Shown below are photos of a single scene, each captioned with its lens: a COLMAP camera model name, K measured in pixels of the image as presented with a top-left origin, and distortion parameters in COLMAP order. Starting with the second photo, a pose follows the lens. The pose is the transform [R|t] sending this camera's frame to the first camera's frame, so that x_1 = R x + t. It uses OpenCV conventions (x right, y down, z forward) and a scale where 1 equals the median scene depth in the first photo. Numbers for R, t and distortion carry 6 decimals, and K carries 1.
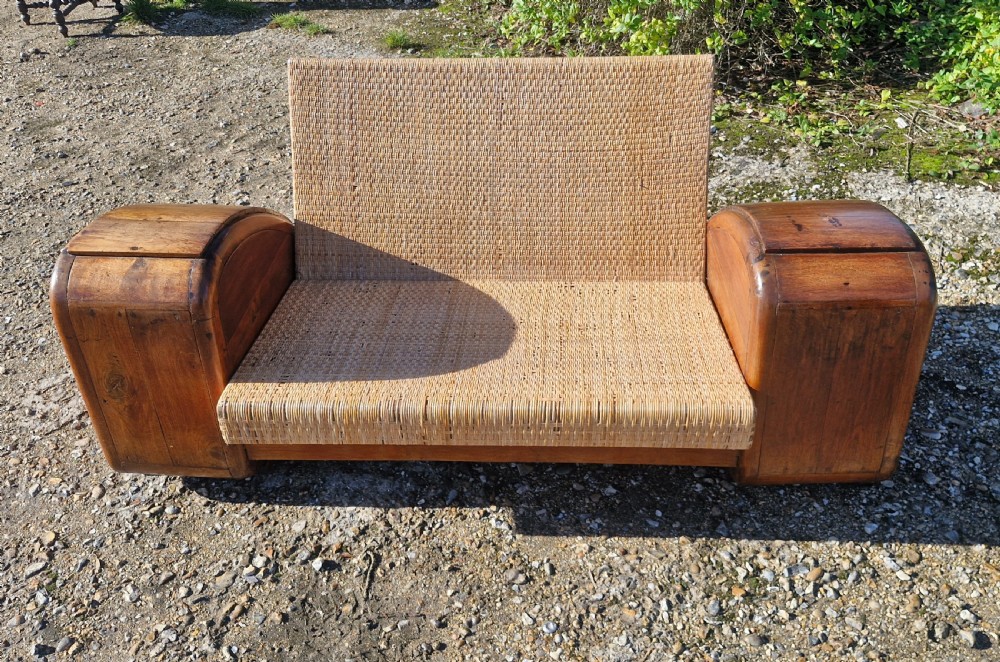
lens RADIAL K [[908.3, 0, 502.8], [0, 908.3, 310.3], [0, 0, 1]] dist [0.123786, -0.207142]
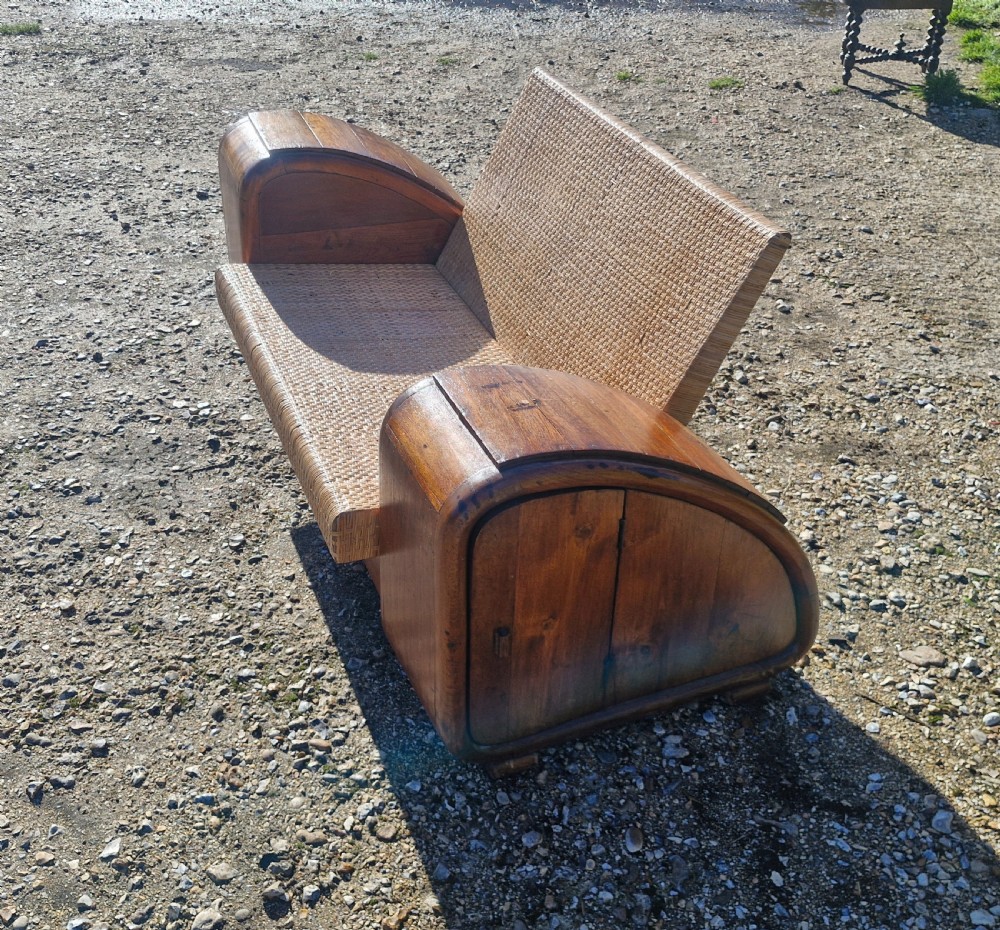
lens RADIAL K [[1143.3, 0, 464.5], [0, 1143.3, 438.1], [0, 0, 1]] dist [0.141114, -0.235181]
pose [[0.405293, 0.539305, -0.738165, 0.940702], [-0.562840, 0.783480, 0.263382, -0.267460], [0.720381, 0.308722, 0.621082, 0.314759]]
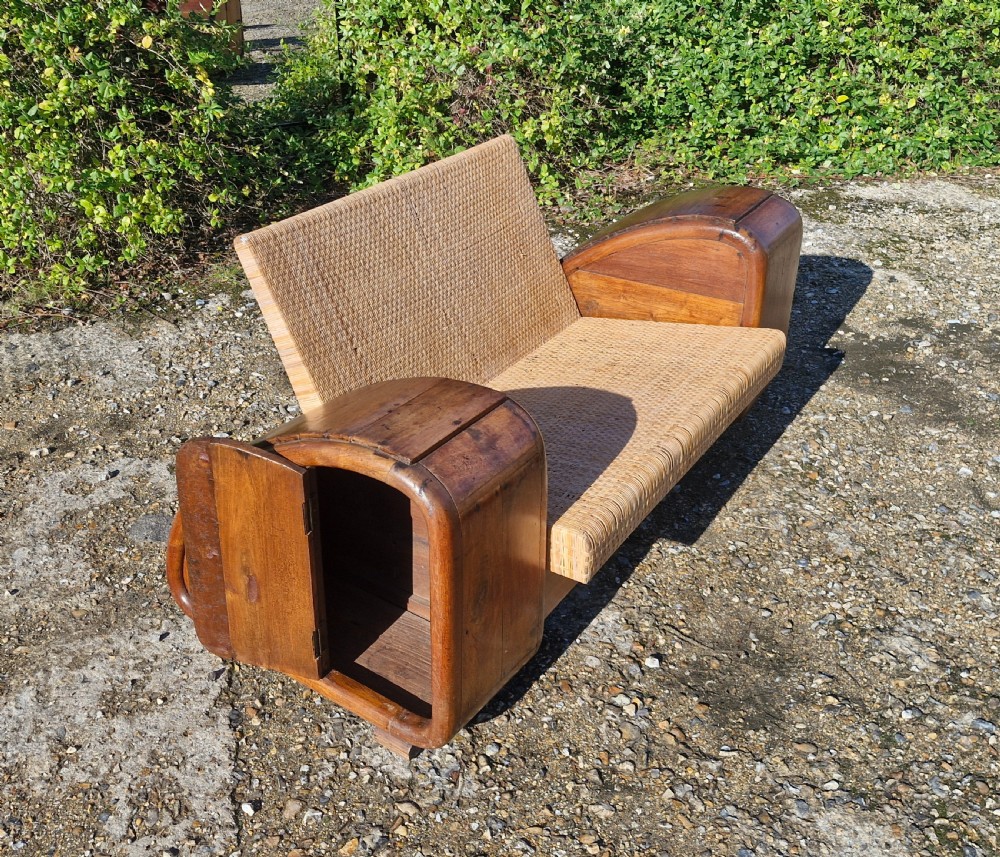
lens RADIAL K [[1018.9, 0, 434.8], [0, 1018.9, 415.9], [0, 0, 1]] dist [0.108833, -0.155298]
pose [[0.530270, -0.388694, 0.753479, -0.969530], [0.494567, 0.863657, 0.097473, -0.151265], [-0.688634, 0.320959, 0.650207, 0.361553]]
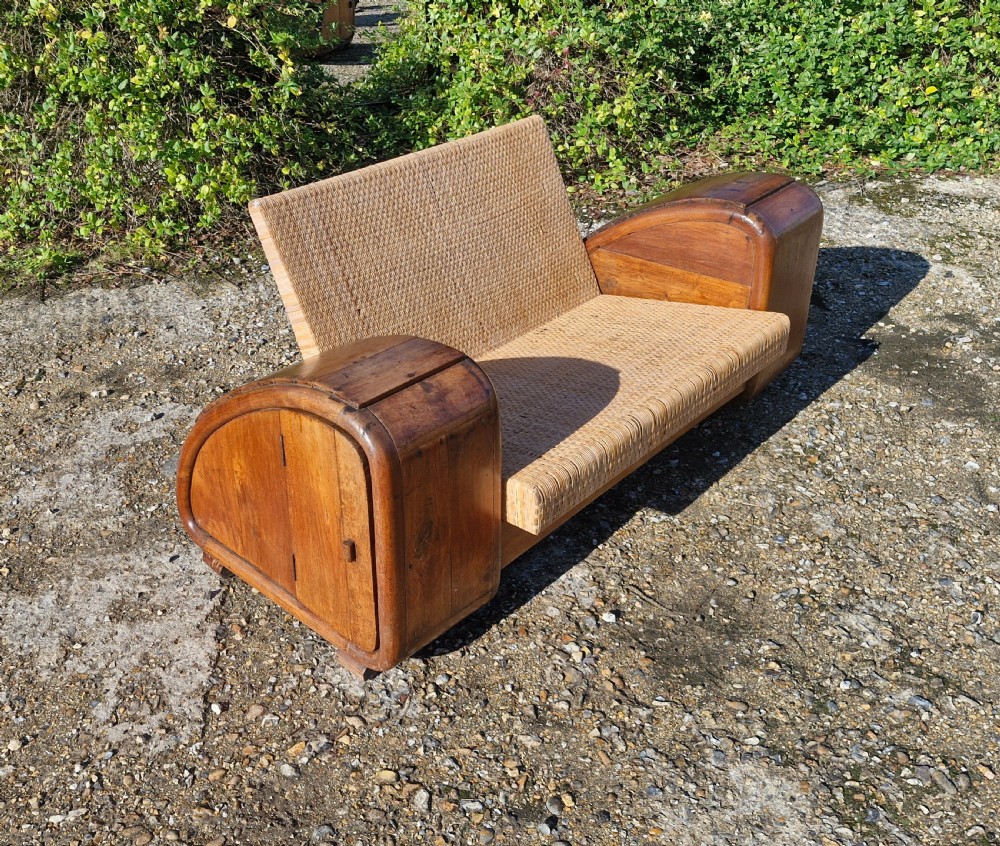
lens RADIAL K [[1005.3, 0, 426.4], [0, 1005.3, 419.1], [0, 0, 1]] dist [0.116382, -0.168994]
pose [[0.641272, -0.367622, 0.673516, -0.947573], [0.450511, 0.890927, 0.057347, -0.069051], [-0.621136, 0.266651, 0.736945, 0.233314]]
